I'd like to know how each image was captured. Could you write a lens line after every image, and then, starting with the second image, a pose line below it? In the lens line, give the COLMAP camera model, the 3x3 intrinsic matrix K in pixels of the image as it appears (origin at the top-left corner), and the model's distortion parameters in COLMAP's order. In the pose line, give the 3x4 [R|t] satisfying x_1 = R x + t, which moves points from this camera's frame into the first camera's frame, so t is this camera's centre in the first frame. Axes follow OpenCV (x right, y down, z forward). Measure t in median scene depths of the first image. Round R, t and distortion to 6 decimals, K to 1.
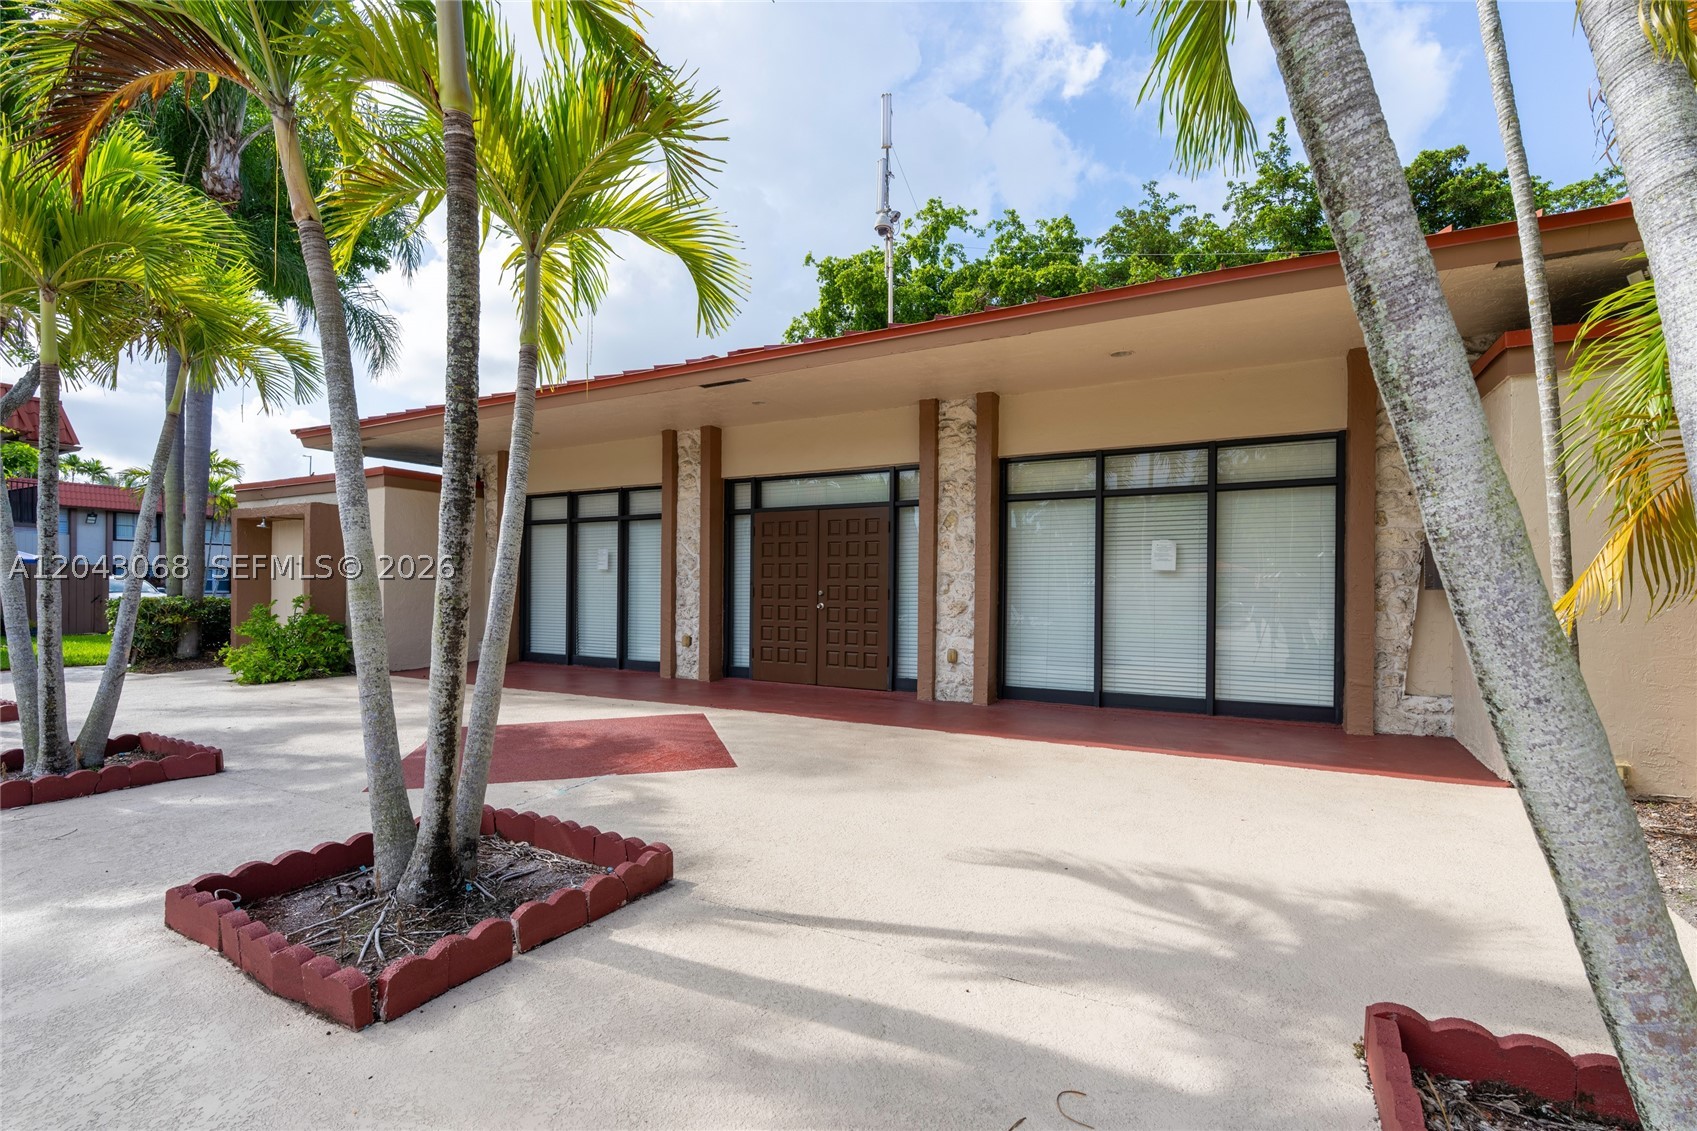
lens RADIAL K [[781.4, 0, 848.5], [0, 781.4, 565.5], [0, 0, 1]] dist [0.000375, 0.000069]
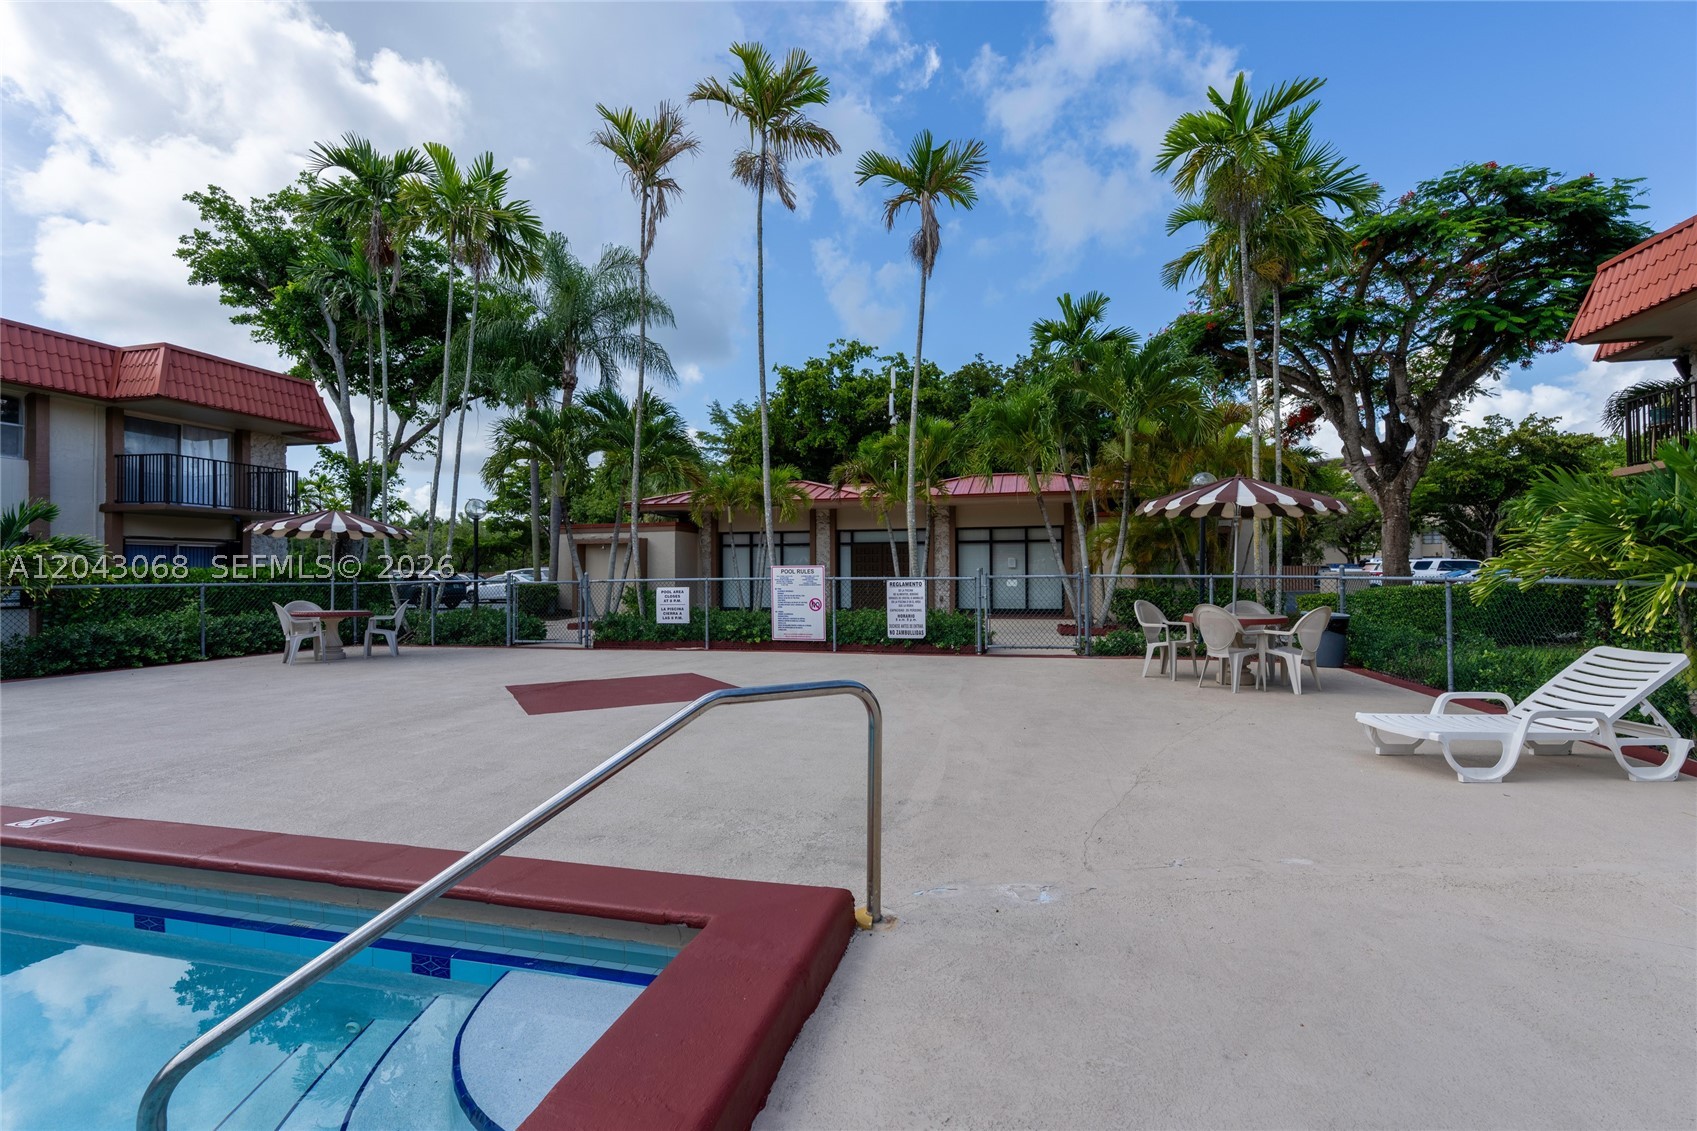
lens RADIAL K [[781.4, 0, 848.5], [0, 781.4, 565.5], [0, 0, 1]] dist [0.000375, 0.000069]
pose [[0.964675, -0.012673, 0.263137, -0.910227], [0.008057, 0.999794, 0.018613, -0.056529], [-0.263319, -0.015836, 0.964579, -1.593348]]
